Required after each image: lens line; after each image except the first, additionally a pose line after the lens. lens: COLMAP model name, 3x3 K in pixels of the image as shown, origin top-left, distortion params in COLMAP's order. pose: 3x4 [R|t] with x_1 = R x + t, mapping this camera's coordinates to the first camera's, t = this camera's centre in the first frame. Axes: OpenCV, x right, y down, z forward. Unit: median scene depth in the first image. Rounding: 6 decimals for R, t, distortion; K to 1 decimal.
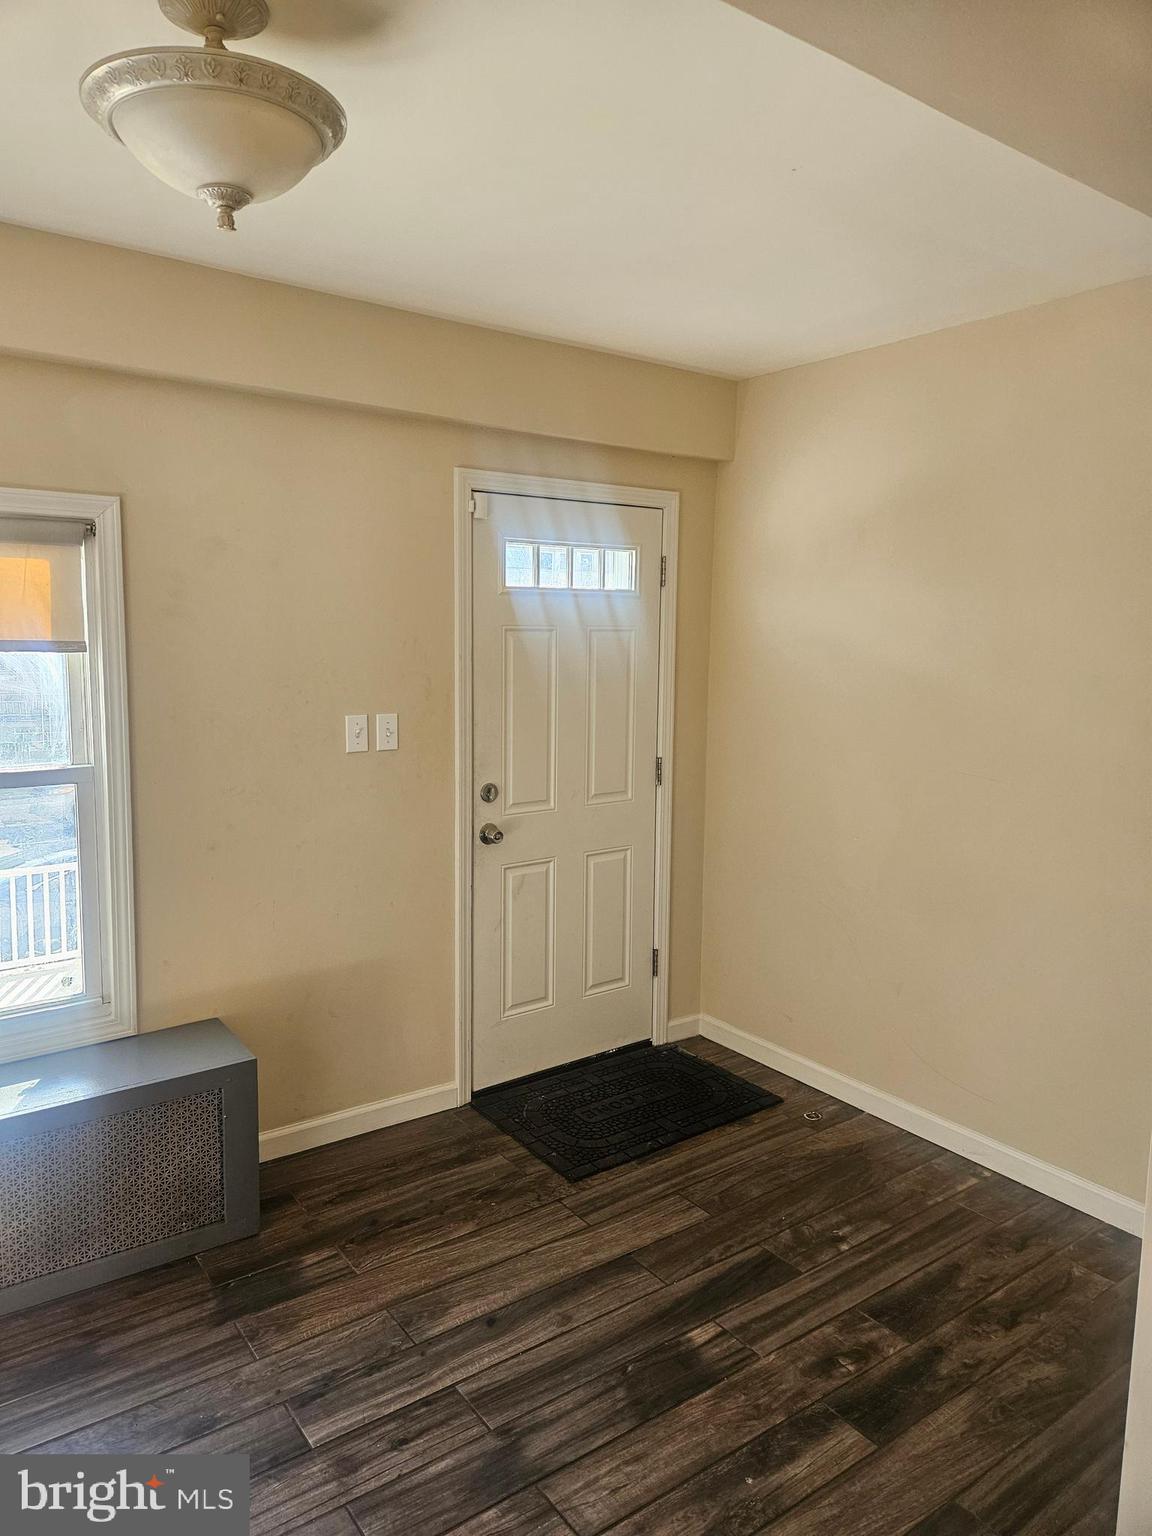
lens RADIAL K [[1030.0, 0, 557.7], [0, 1030.0, 726.8], [0, 0, 1]] dist [0.081786, -0.073985]
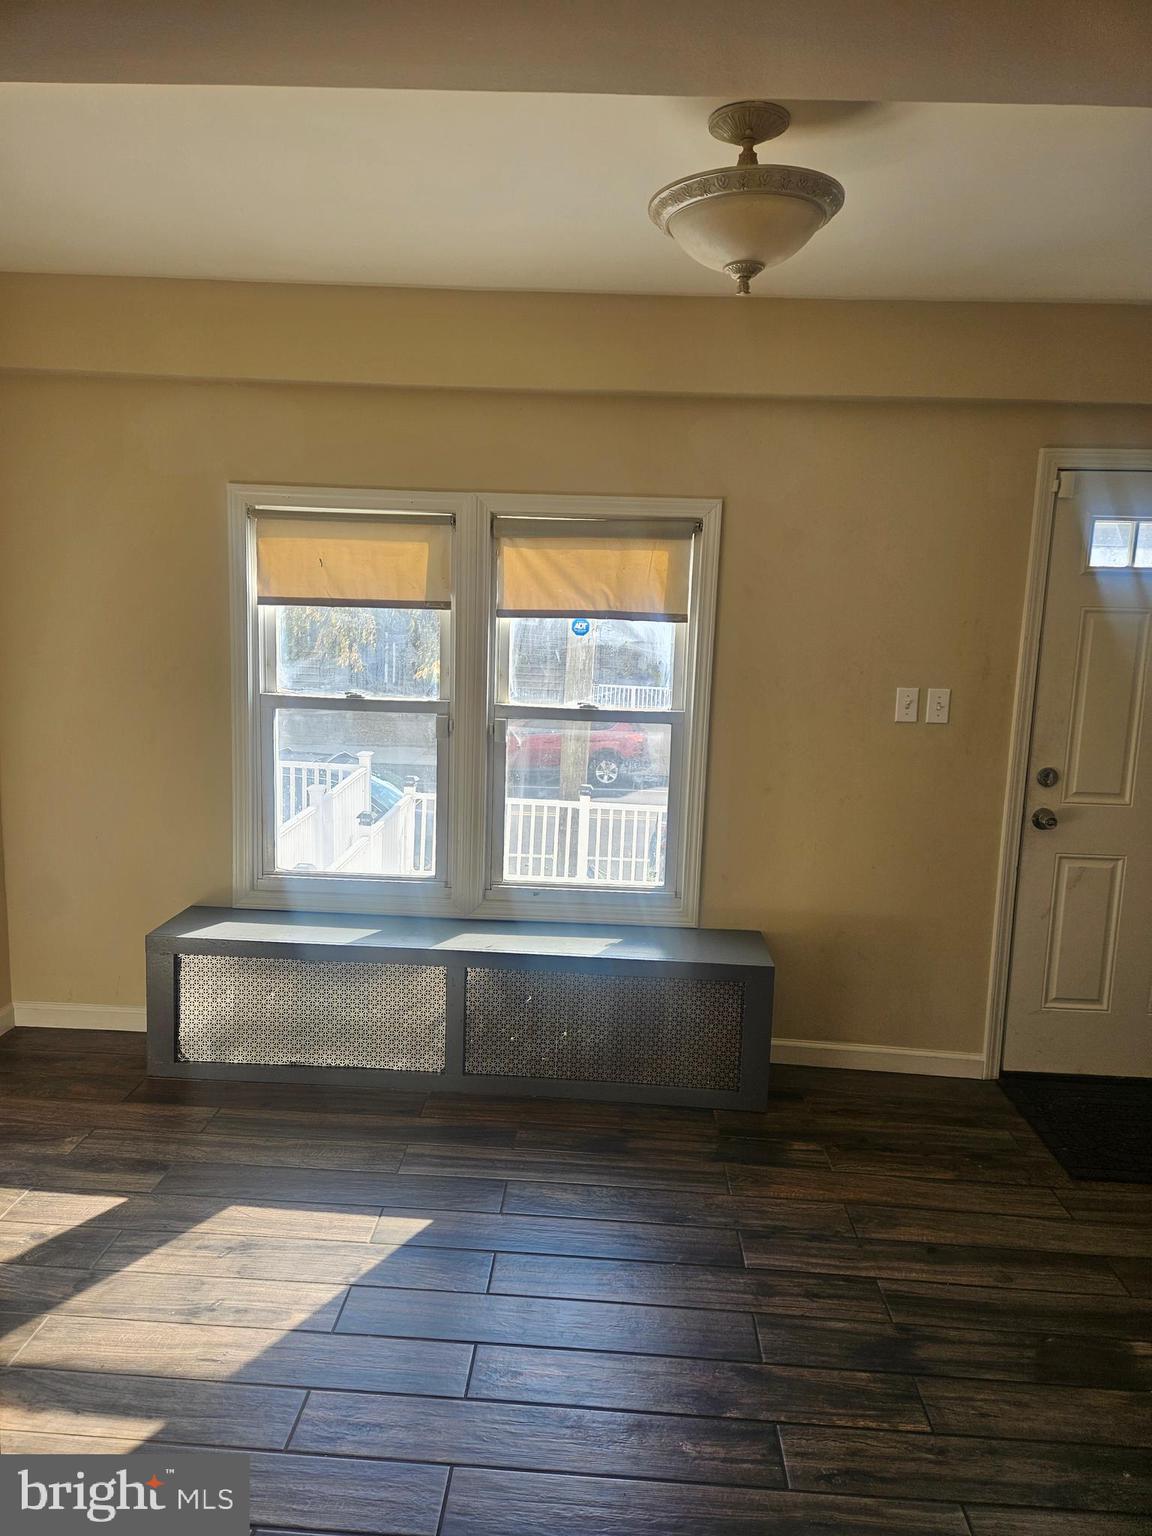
lens RADIAL K [[1030.0, 0, 551.1], [0, 1030.0, 708.6], [0, 0, 1]] dist [0.081786, -0.073985]
pose [[0.776591, 0.081387, -0.624726, 0.221553], [-0.082401, 0.996224, 0.027353, 0.013020], [0.624593, 0.030236, 0.780365, -0.088456]]
